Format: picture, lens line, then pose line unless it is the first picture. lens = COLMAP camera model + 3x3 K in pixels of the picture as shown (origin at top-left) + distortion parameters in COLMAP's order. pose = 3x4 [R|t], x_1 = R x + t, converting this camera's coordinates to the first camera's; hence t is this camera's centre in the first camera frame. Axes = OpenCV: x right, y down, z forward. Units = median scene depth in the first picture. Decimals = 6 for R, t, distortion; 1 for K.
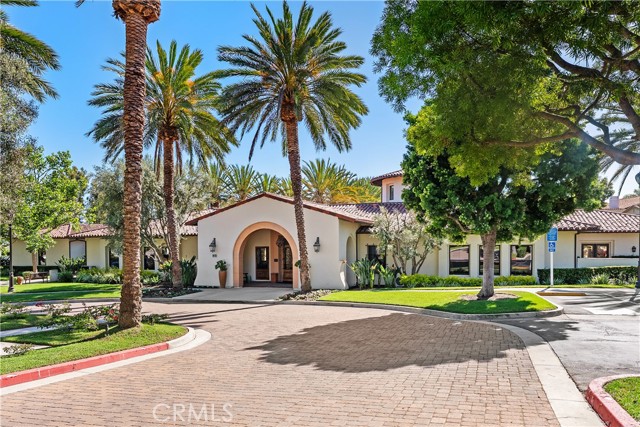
lens RADIAL K [[460.4, 0, 319.4], [0, 460.4, 213.9], [0, 0, 1]] dist [-0.009206, -0.000421]
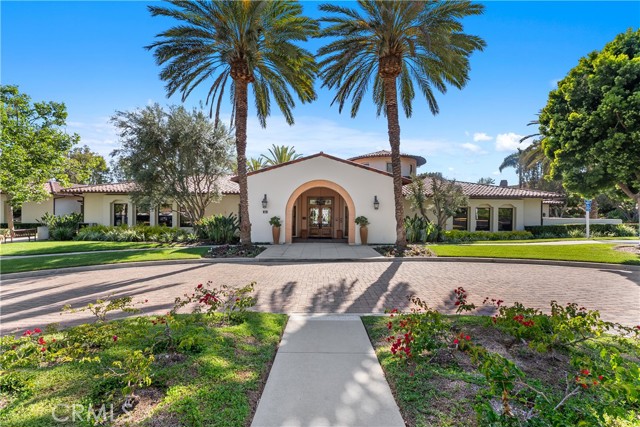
lens RADIAL K [[289.5, 0, 333.4], [0, 289.5, 192.9], [0, 0, 1]] dist [-0.003524, -0.000725]
pose [[0.943656, 0.040053, 0.328497, -0.296827], [-0.039069, 0.999190, -0.009600, 0.049984], [-0.328615, -0.003775, 0.944456, 0.358971]]
